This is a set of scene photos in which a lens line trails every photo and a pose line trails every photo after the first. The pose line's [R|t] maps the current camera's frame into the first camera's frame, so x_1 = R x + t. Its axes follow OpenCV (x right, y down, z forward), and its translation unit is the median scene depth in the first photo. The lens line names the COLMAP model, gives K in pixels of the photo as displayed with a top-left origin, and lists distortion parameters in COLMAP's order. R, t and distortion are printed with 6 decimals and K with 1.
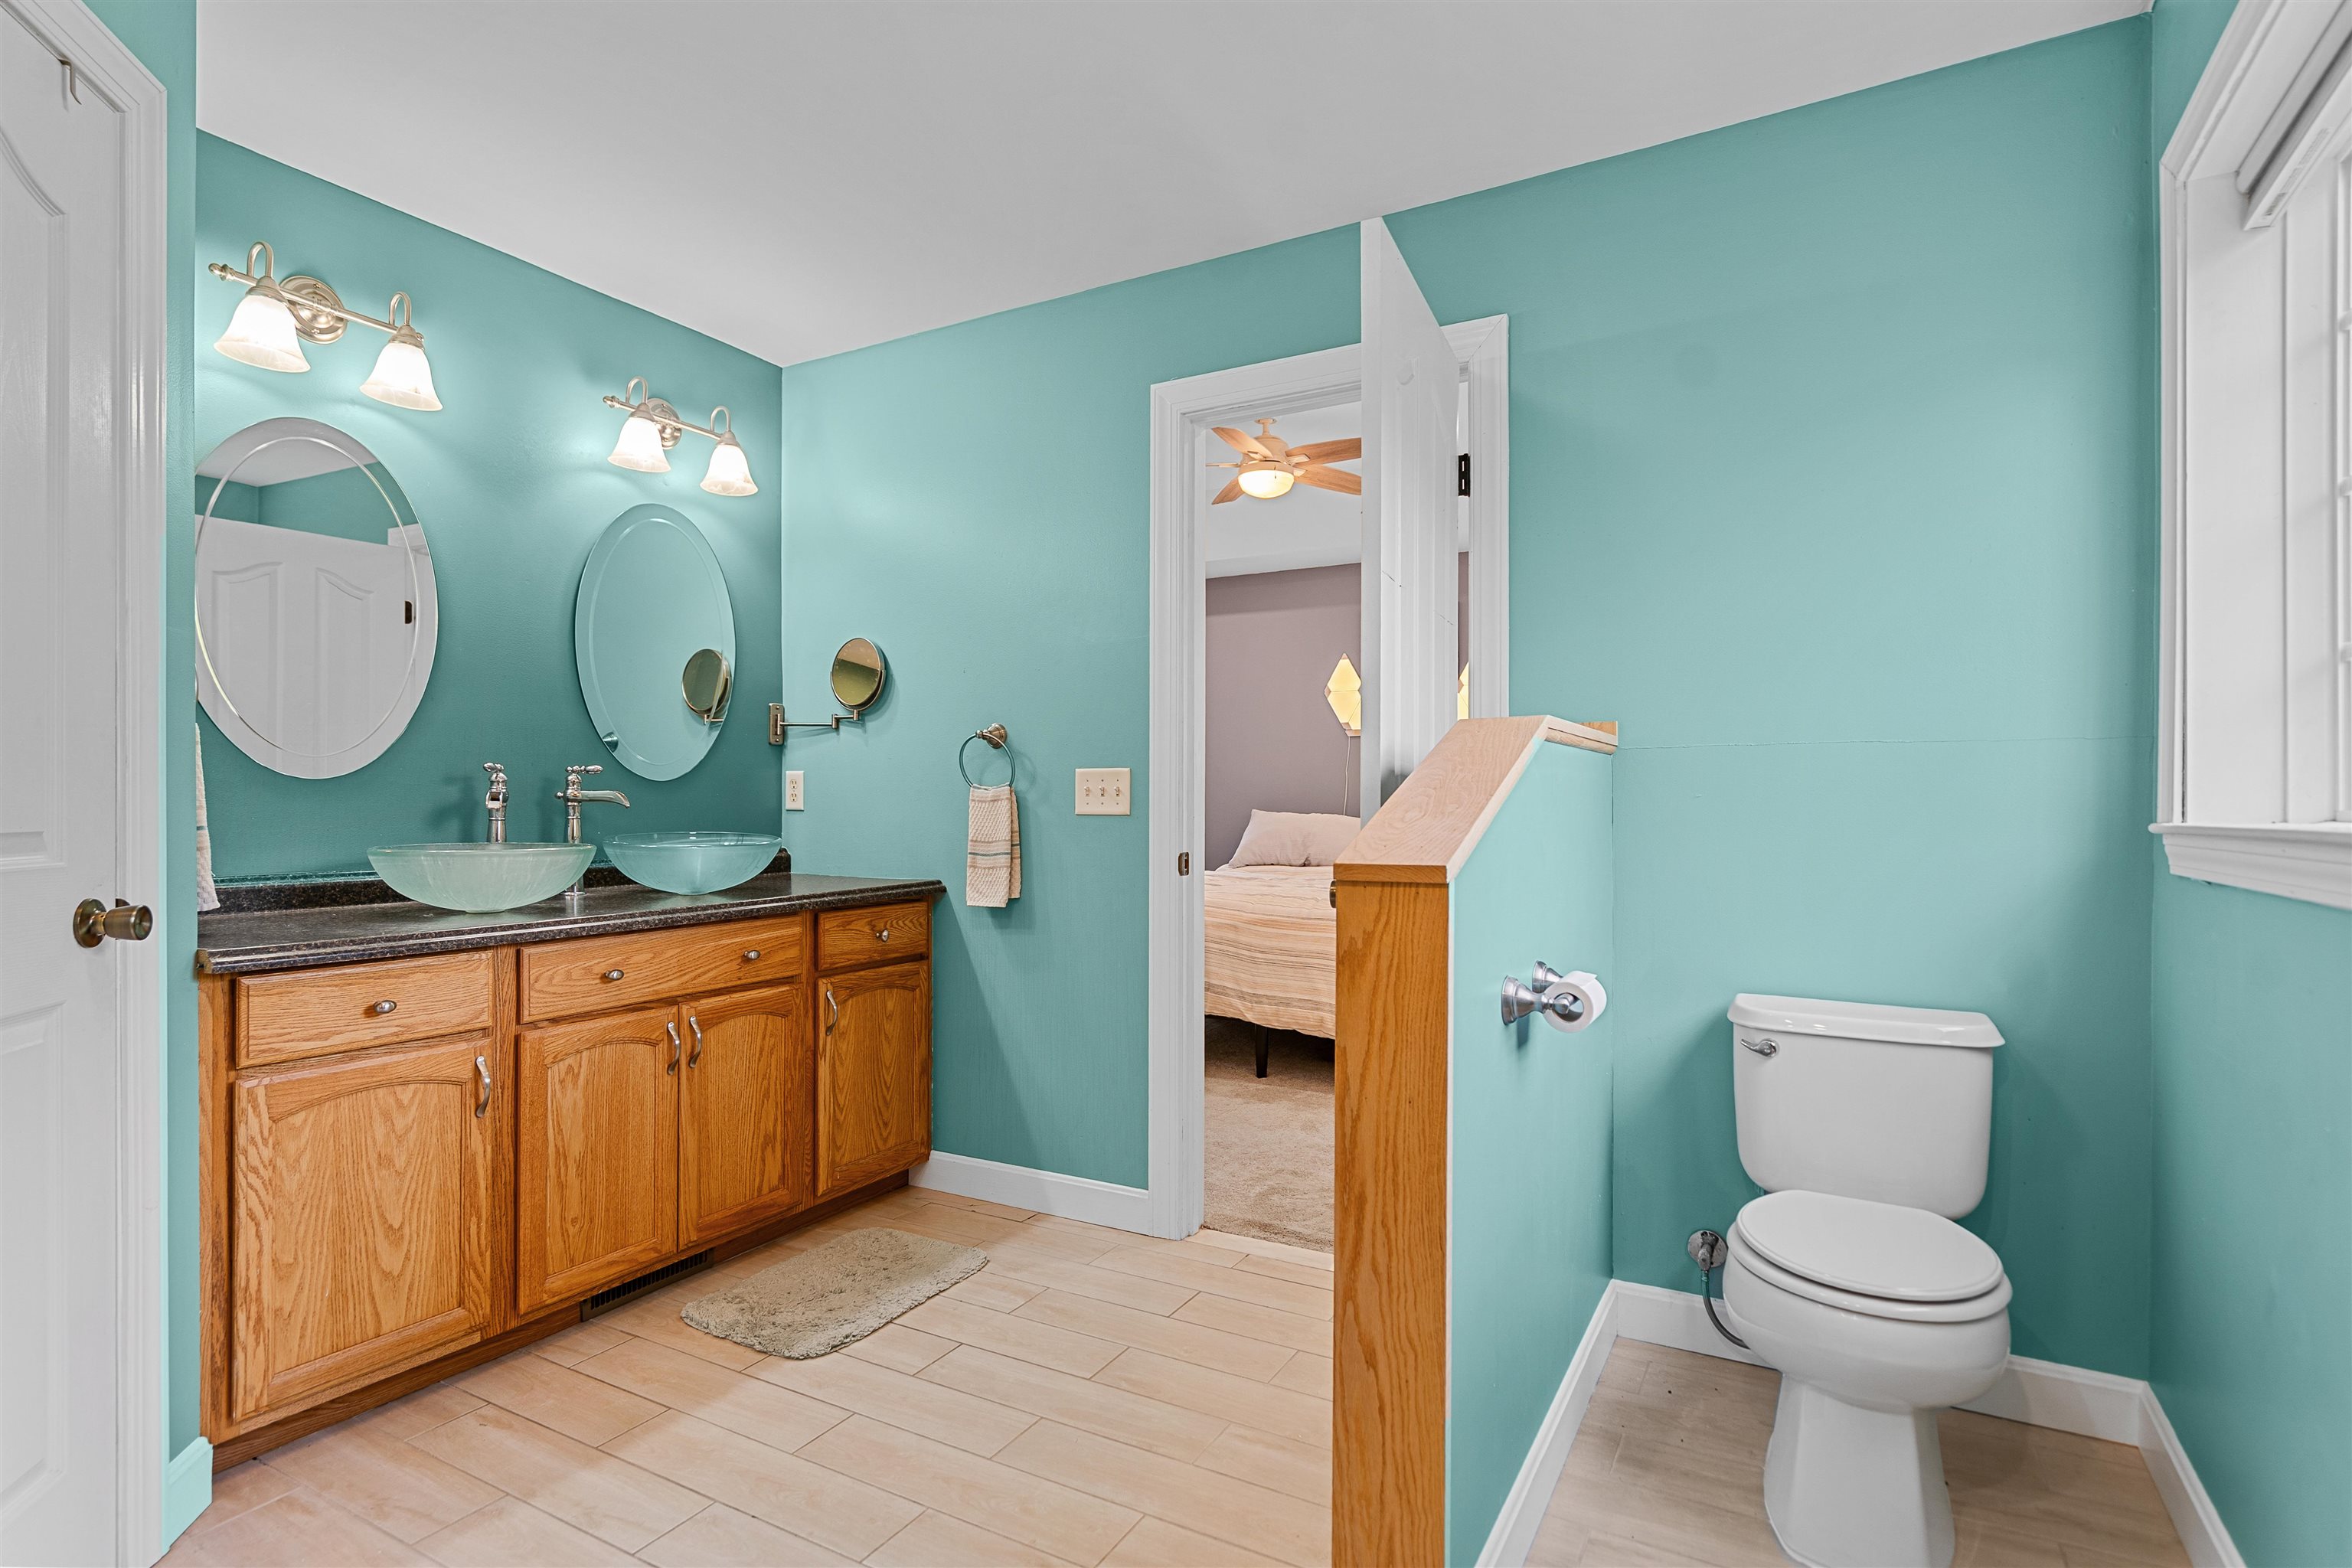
lens RADIAL K [[1144.0, 0, 1180.0], [0, 1144.0, 792.2], [0, 0, 1]] dist [0.002915, 0.000629]
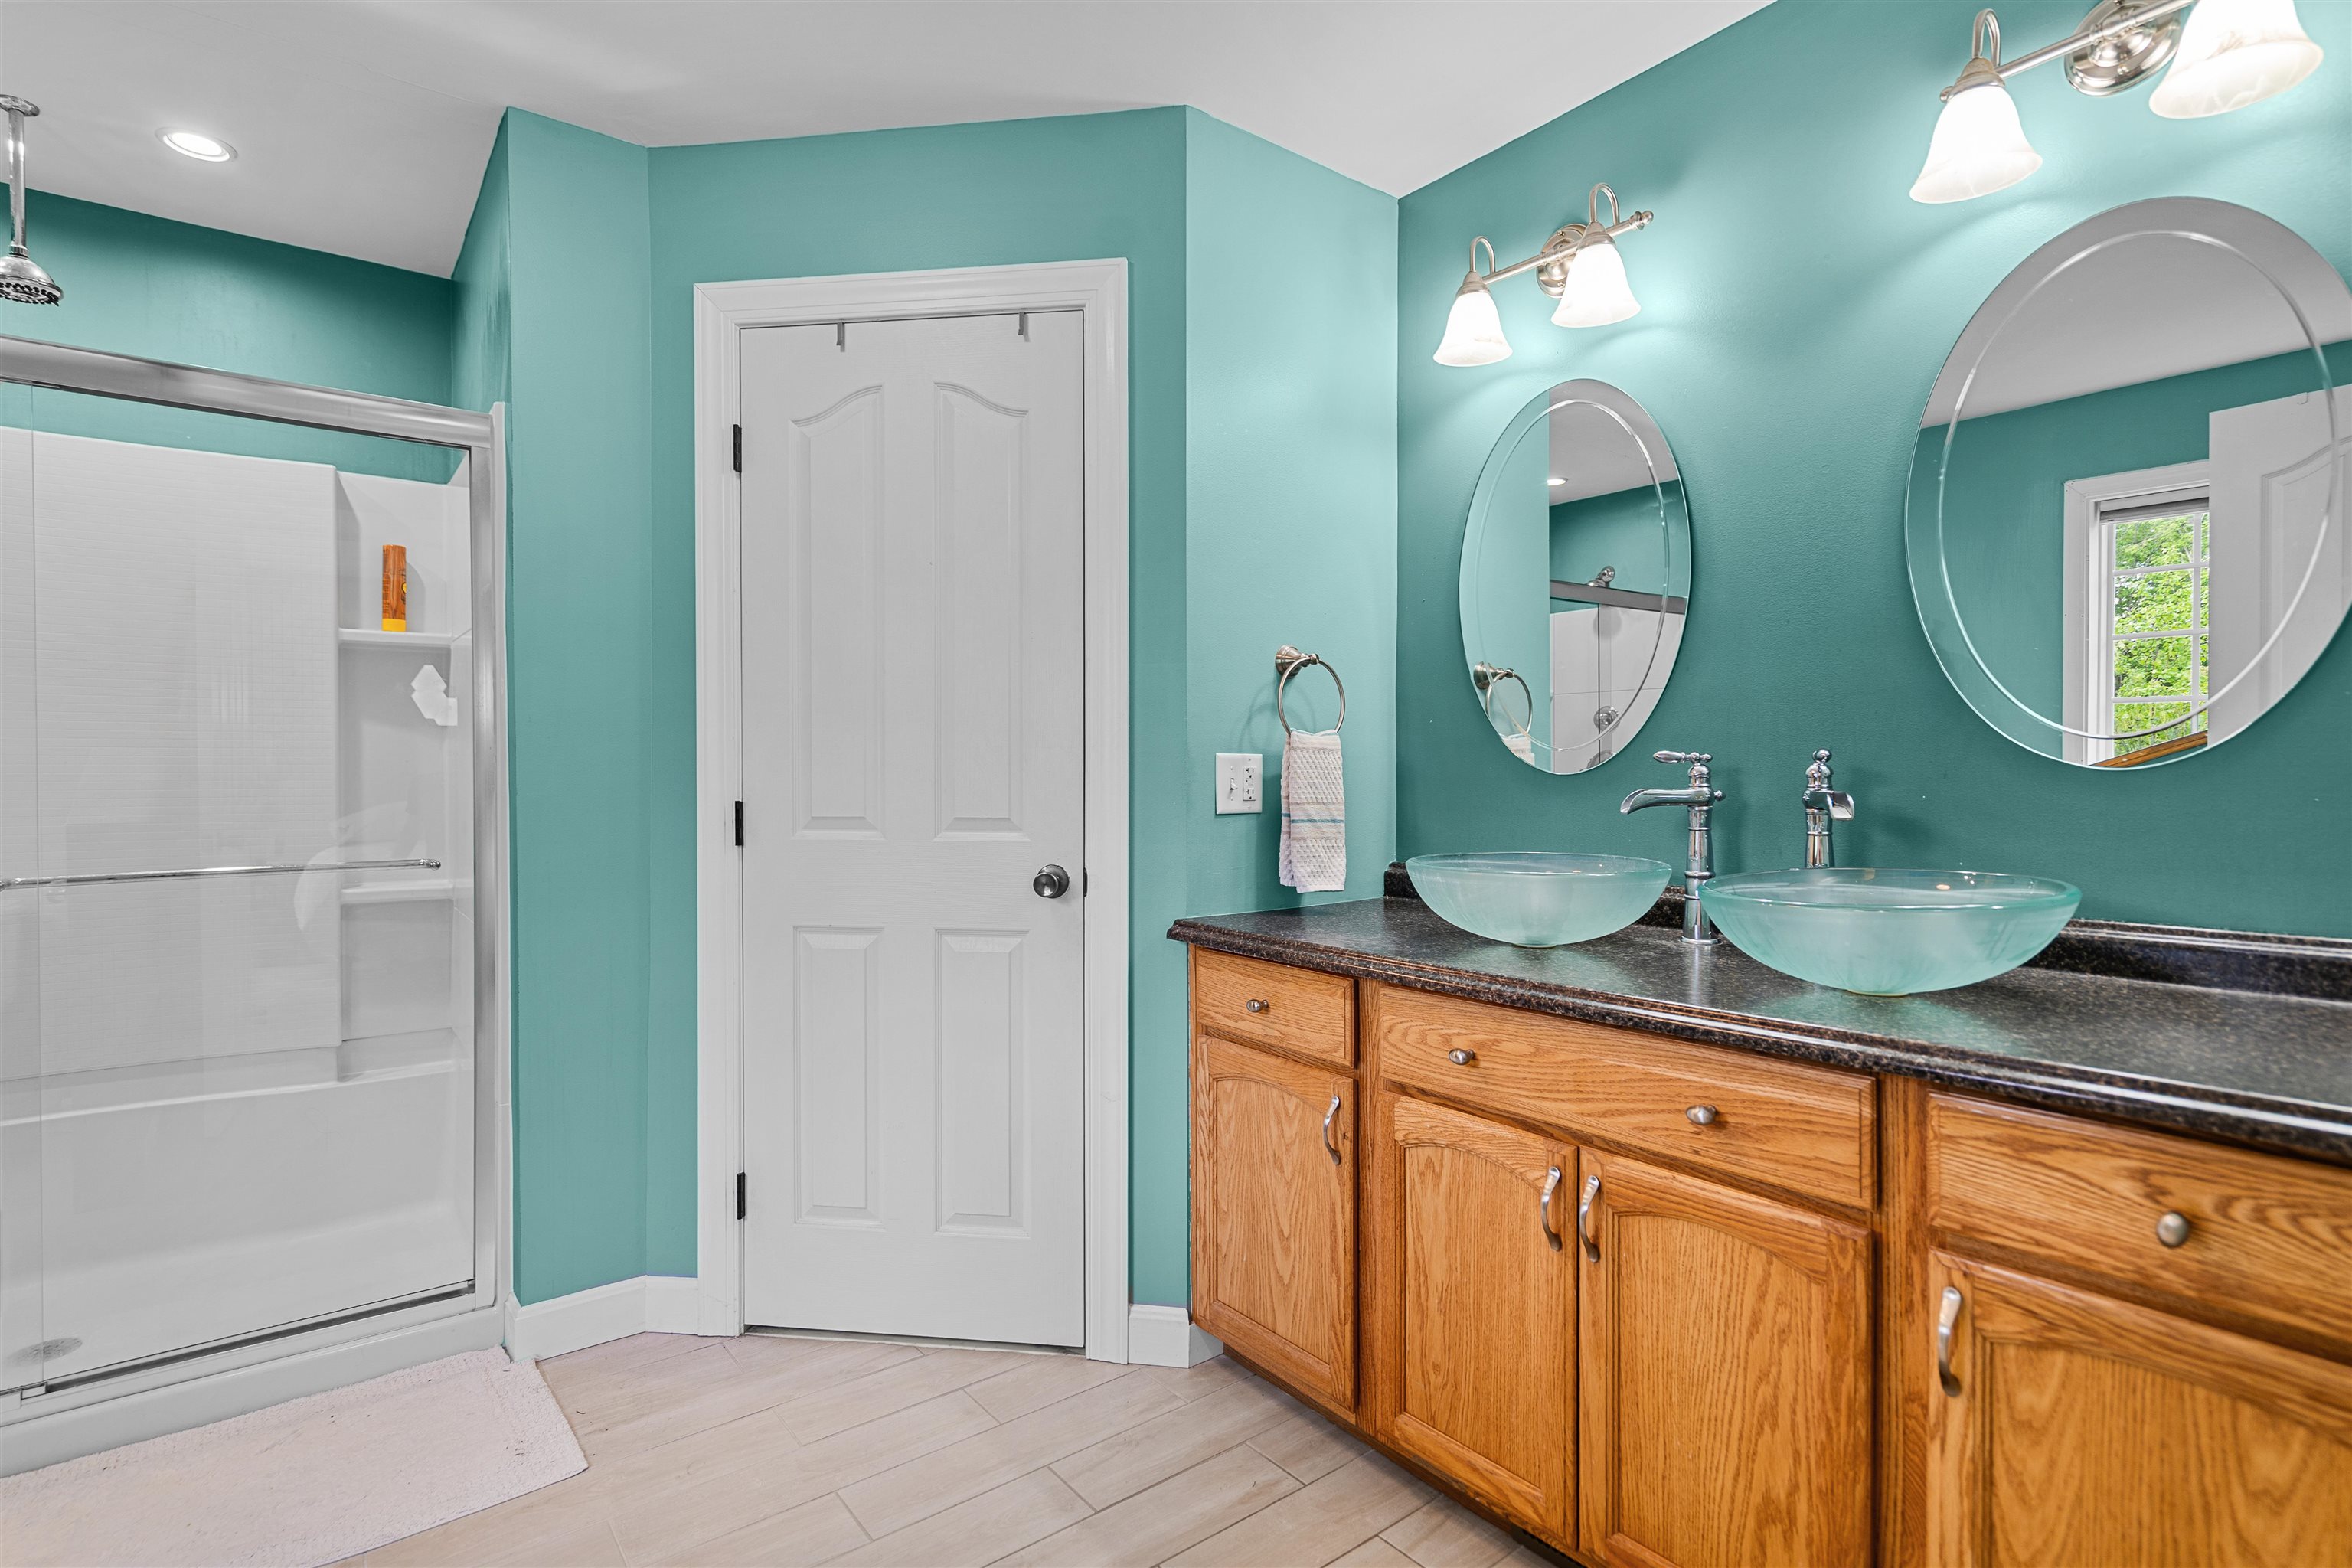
lens RADIAL K [[1144.0, 0, 1178.8], [0, 1144.0, 785.8], [0, 0, 1]] dist [0.002915, 0.000629]
pose [[-0.393525, 0.007271, -0.919285, 0.223262], [0.004060, 0.999973, 0.006172, -0.011785], [0.919305, -0.001303, -0.393544, 1.145357]]
